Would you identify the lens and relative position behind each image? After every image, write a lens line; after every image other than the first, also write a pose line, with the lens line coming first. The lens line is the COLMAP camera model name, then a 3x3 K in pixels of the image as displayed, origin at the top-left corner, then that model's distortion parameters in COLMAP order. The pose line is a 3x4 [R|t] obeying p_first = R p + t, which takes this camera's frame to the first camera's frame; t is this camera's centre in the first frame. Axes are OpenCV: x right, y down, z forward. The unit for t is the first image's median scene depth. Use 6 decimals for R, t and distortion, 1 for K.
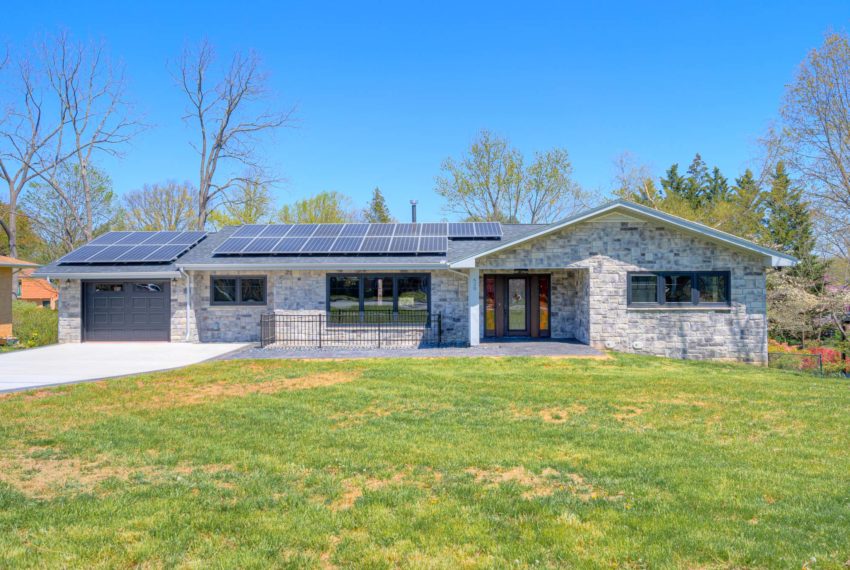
lens RADIAL K [[675.0, 0, 424.3], [0, 675.0, 283.6], [0, 0, 1]] dist [-0.002023, -0.000909]
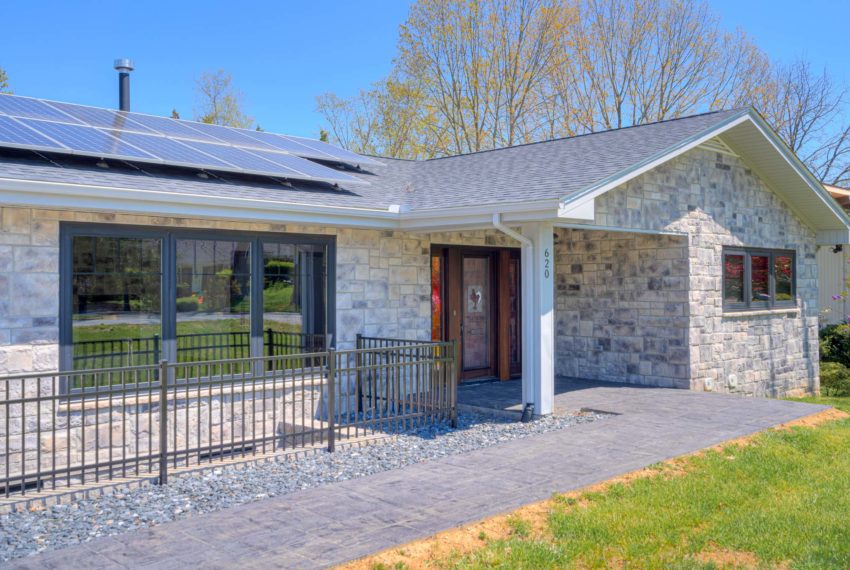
lens RADIAL K [[868.3, 0, 422.3], [0, 868.3, 283.6], [0, 0, 1]] dist [-0.052116, 0.000000]
pose [[0.663856, 0.002849, 0.747855, -0.329671], [-0.000898, 0.999995, -0.003012, 0.013212], [-0.747859, 0.001327, 0.663856, 0.639204]]
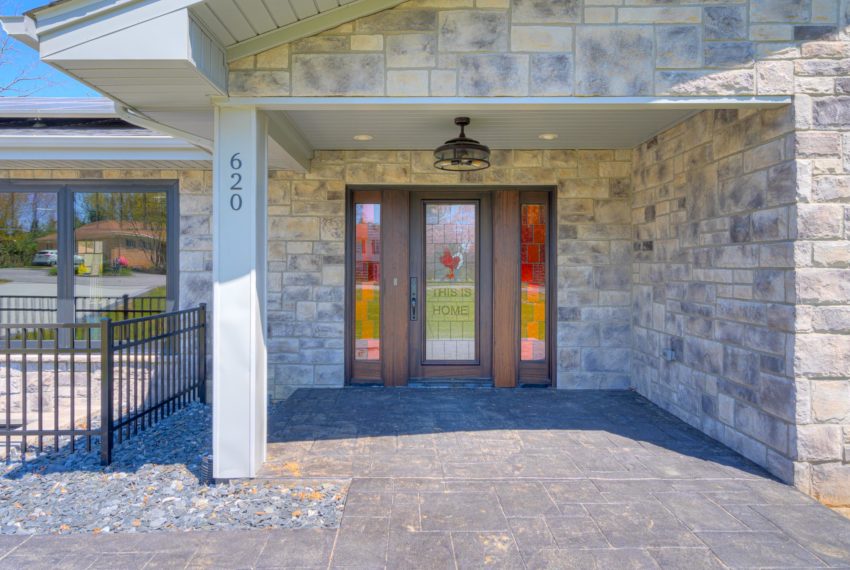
lens RADIAL K [[552.1, 0, 420.8], [0, 552.1, 271.2], [0, 0, 1]] dist [0.000680, -0.002241]
pose [[0.998569, 0.006280, 0.053108, 0.110253], [-0.006630, 0.999957, 0.006415, 0.024079], [-0.053065, -0.006757, 0.998568, 0.746296]]
